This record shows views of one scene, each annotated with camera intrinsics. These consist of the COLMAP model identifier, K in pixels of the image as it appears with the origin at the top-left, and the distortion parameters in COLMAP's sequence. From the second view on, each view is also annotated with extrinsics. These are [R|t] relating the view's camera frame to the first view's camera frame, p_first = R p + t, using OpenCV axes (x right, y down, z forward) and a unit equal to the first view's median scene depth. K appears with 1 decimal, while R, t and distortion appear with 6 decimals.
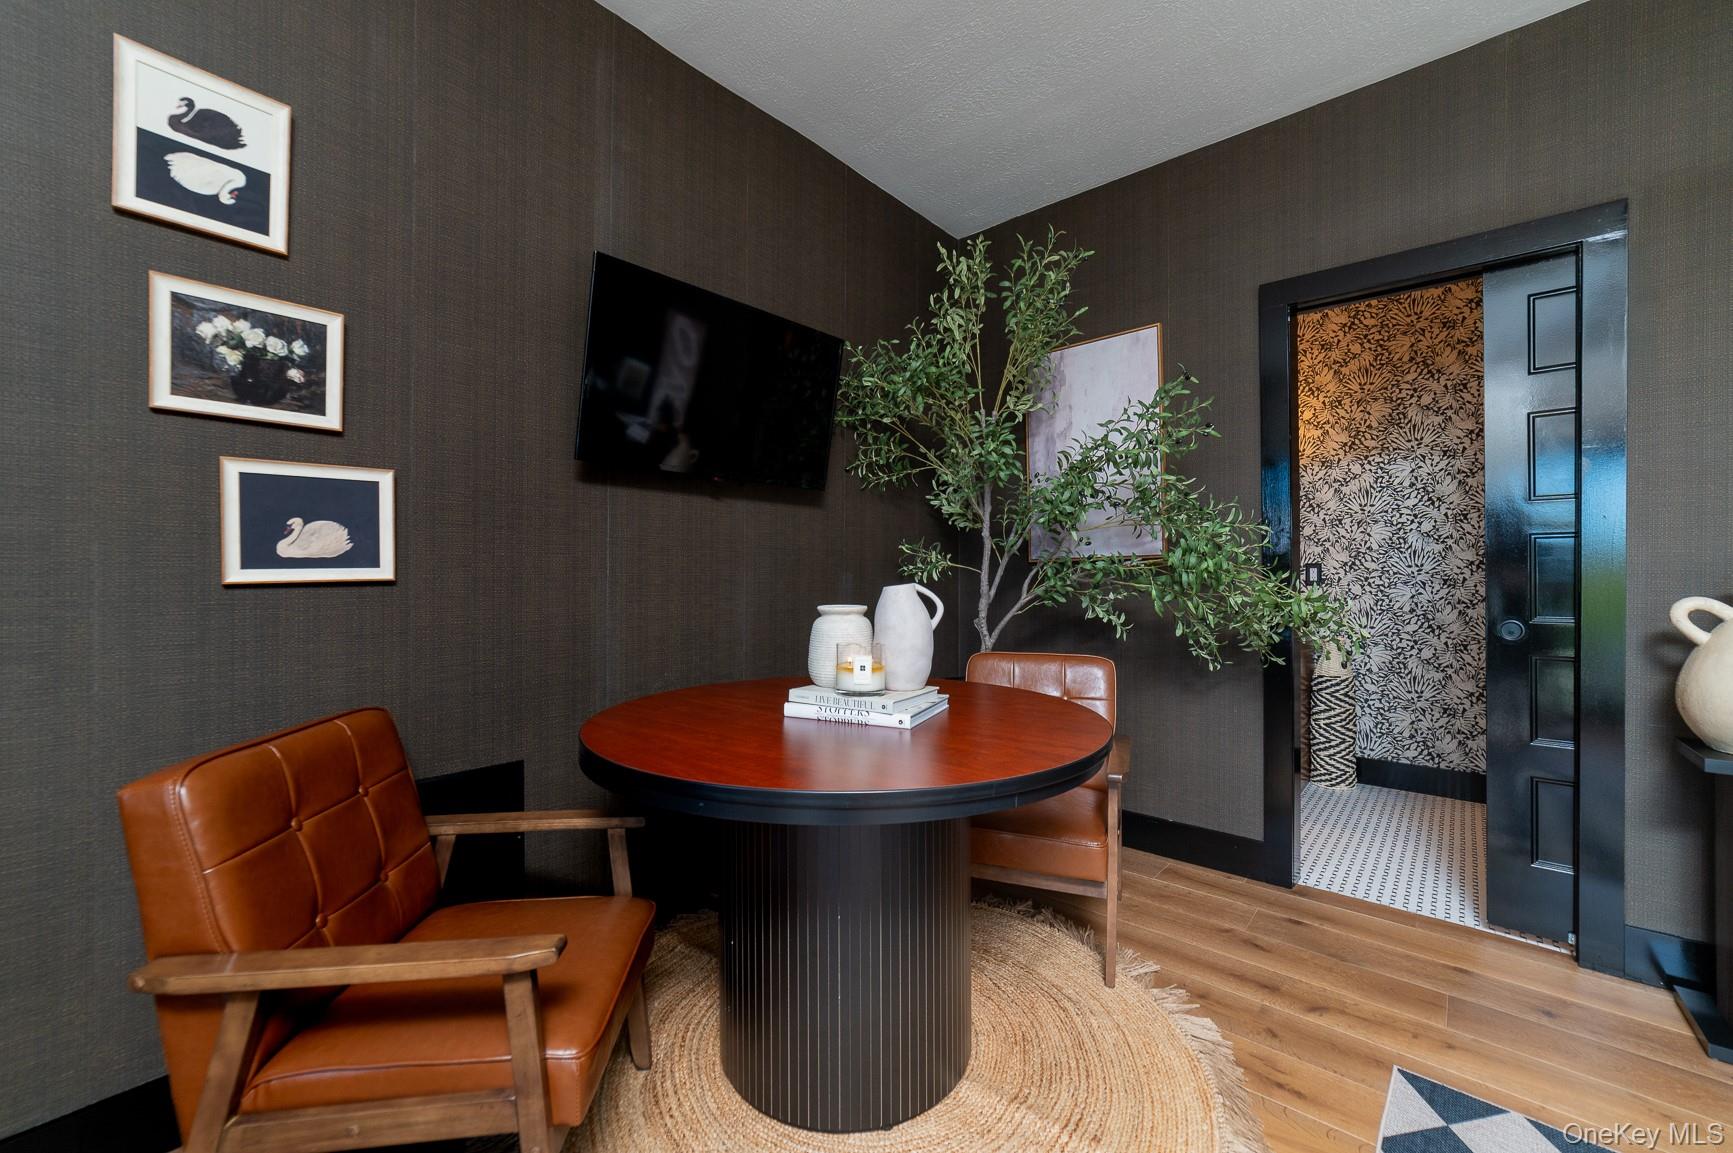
lens RADIAL K [[754.0, 0, 866.5], [0, 754.0, 576.5], [0, 0, 1]] dist [-0.026697, 0.014383]
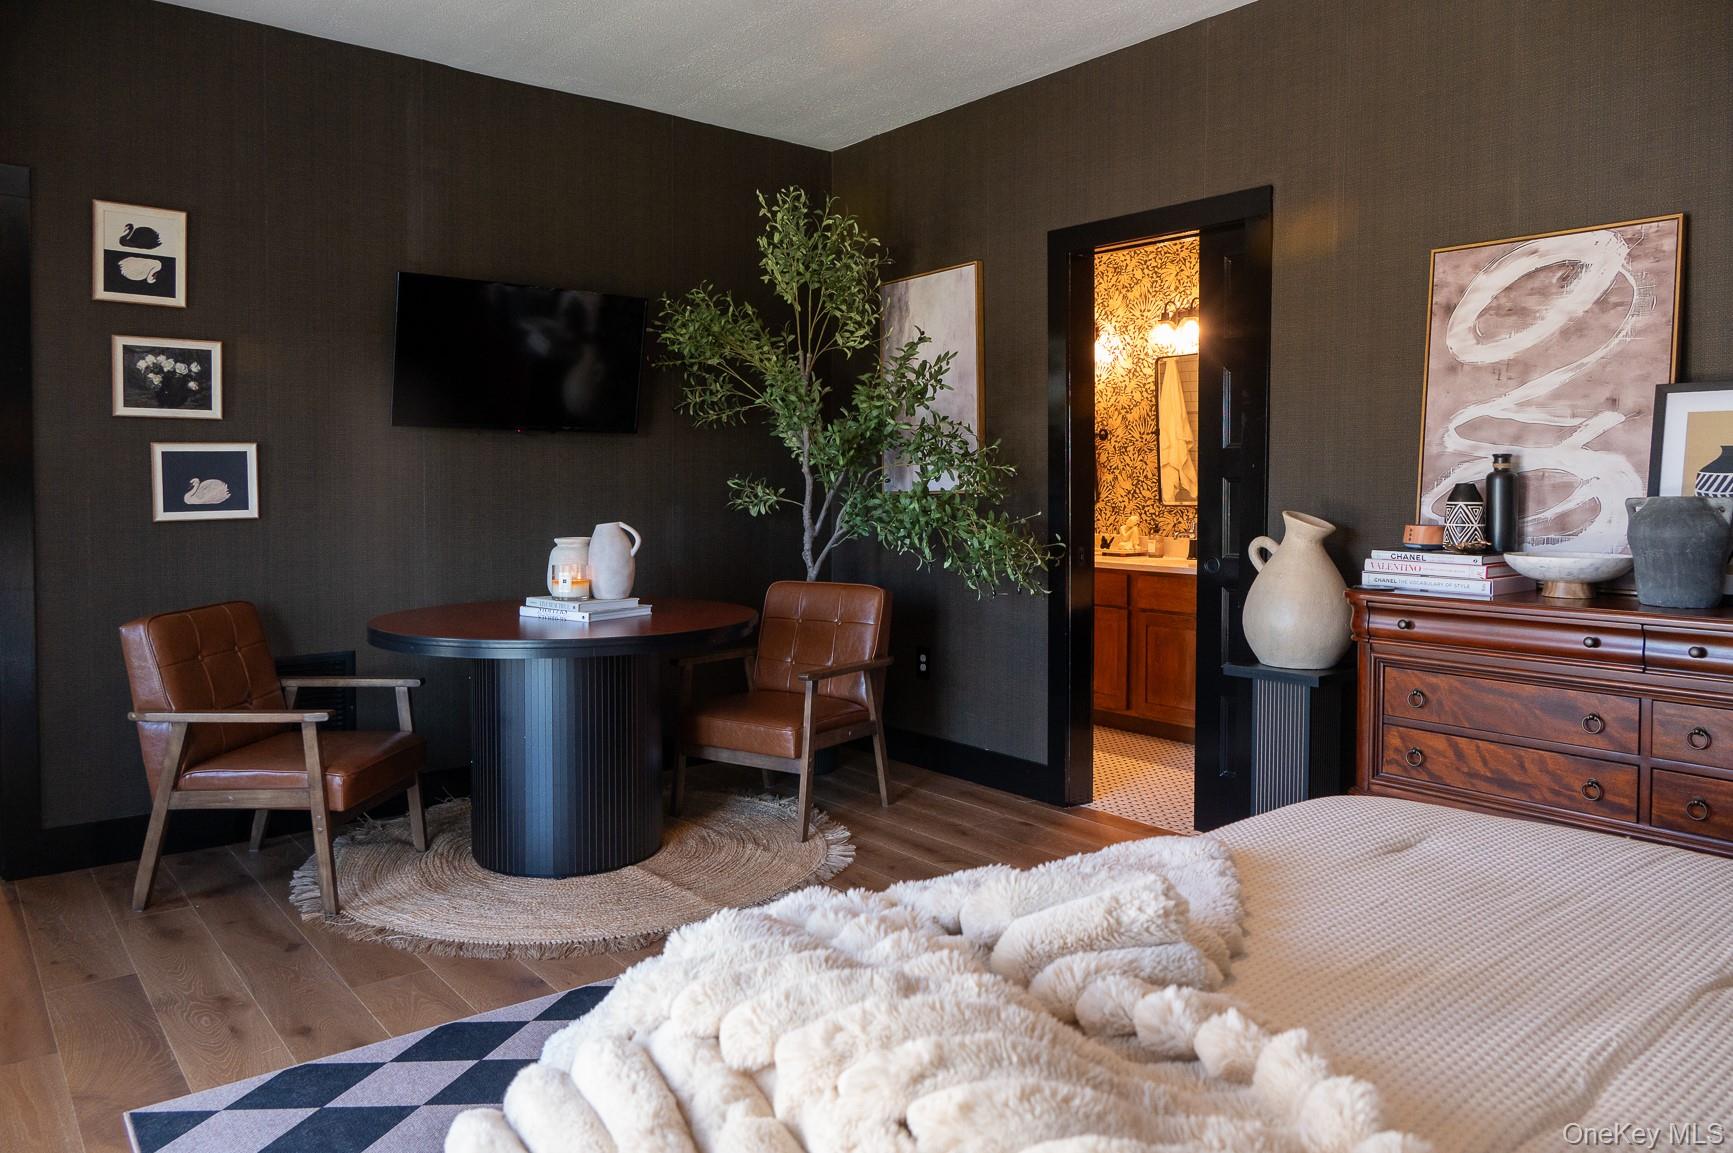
lens RADIAL K [[1166.7, 0, 870.2], [0, 1166.7, 535.6], [0, 0, 1]] dist [0.003583, -0.001035]
pose [[0.993173, 0.008144, -0.116367, 0.879393], [-0.003674, 0.999249, 0.038578, -0.057171], [0.116594, -0.037887, 0.992457, -1.205787]]
